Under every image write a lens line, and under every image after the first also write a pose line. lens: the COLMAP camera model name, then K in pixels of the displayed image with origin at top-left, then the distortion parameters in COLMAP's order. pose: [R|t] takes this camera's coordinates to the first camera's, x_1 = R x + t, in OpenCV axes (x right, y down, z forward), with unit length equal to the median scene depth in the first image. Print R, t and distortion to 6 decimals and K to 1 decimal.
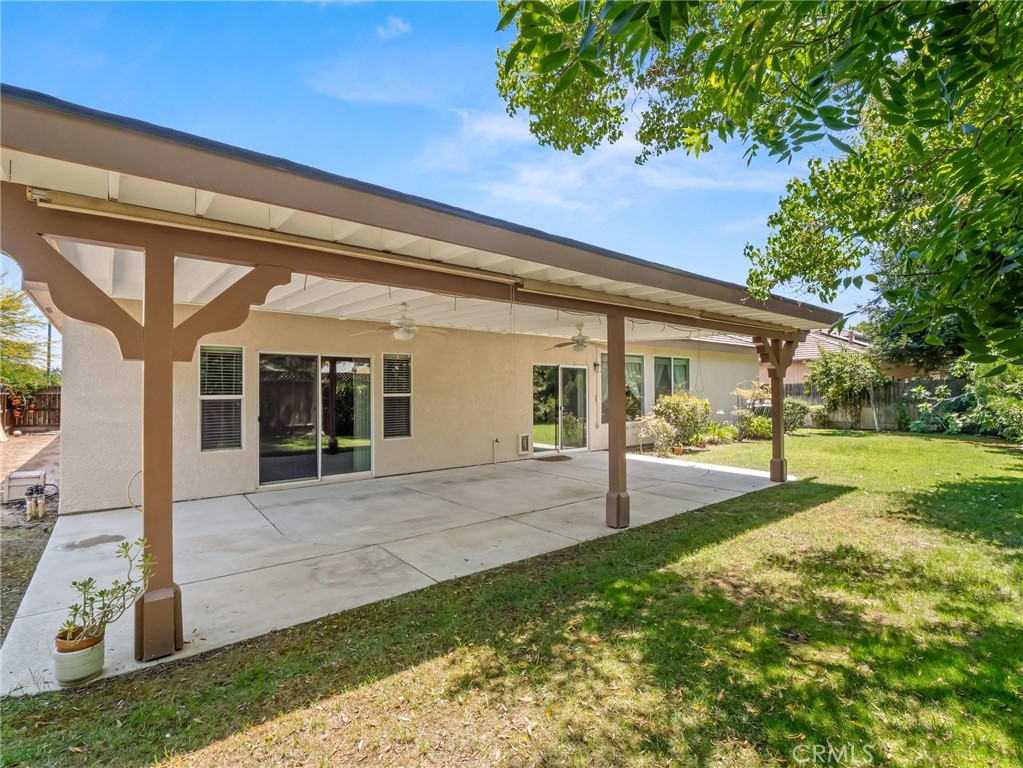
lens RADIAL K [[504.6, 0, 511.5], [0, 504.6, 384.0], [0, 0, 1]] dist [-0.004419, -0.000864]
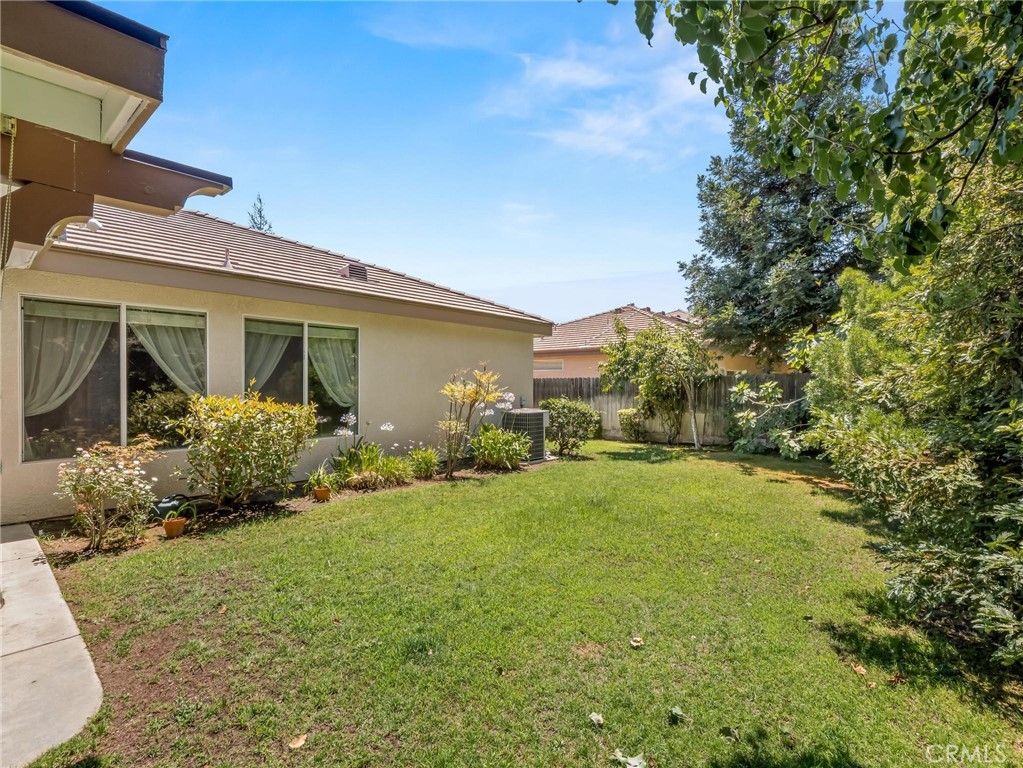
lens RADIAL K [[504.6, 0, 511.5], [0, 504.6, 384.0], [0, 0, 1]] dist [-0.004419, -0.000864]
pose [[0.988527, 0.011373, 0.150615, 0.431602], [-0.013790, 0.999792, 0.015013, 0.000448], [-0.150413, -0.016918, 0.988478, 0.425170]]
